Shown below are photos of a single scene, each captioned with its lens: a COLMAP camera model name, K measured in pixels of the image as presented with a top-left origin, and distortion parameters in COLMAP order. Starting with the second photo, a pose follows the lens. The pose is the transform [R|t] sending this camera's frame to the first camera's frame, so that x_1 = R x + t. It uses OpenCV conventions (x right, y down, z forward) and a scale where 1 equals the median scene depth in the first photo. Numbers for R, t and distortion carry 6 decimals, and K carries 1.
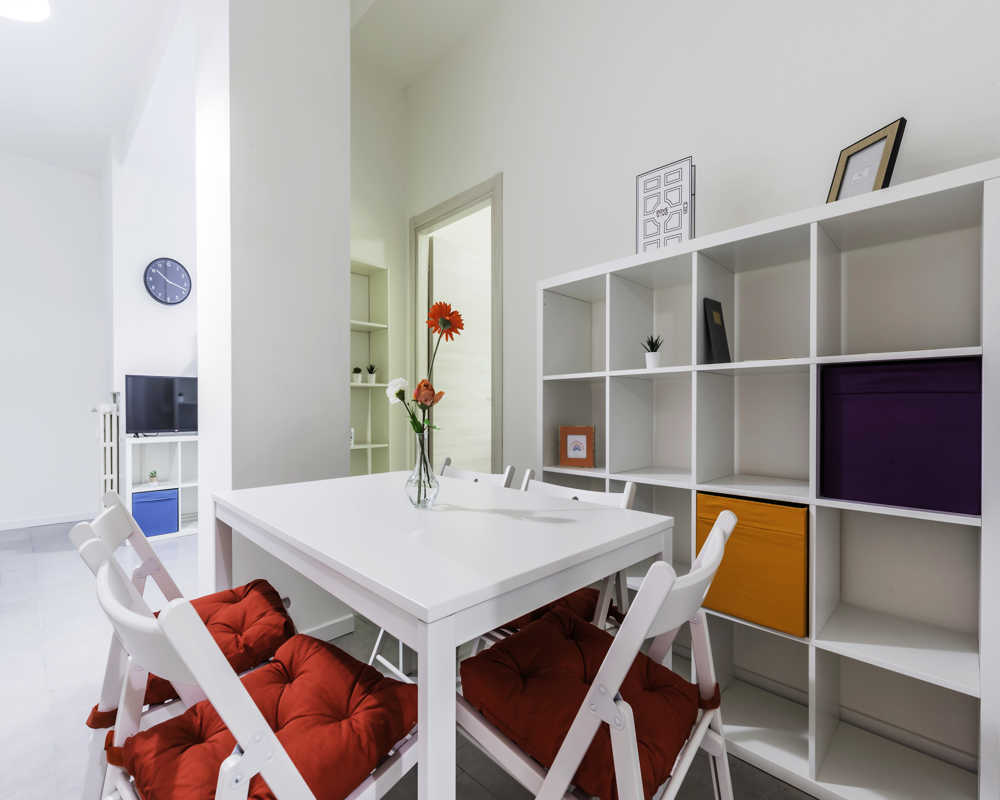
lens RADIAL K [[452.2, 0, 500.2], [0, 452.2, 410.4], [0, 0, 1]] dist [0.003847, 0.000041]
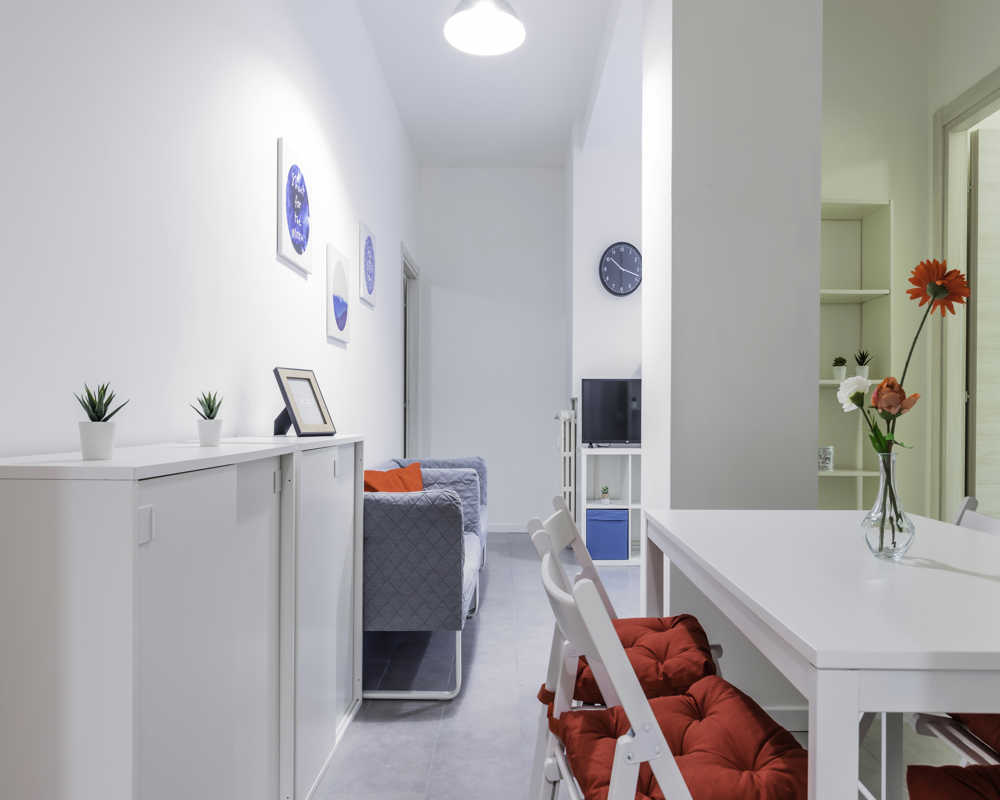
lens RADIAL K [[657.0, 0, 555.7], [0, 657.0, 419.5], [0, 0, 1]] dist [0.000722, 0.000013]
pose [[0.742702, 0.008117, -0.669573, 0.113334], [-0.008296, 0.999961, 0.002920, -0.000827], [0.669571, 0.003386, 0.742740, -0.098669]]
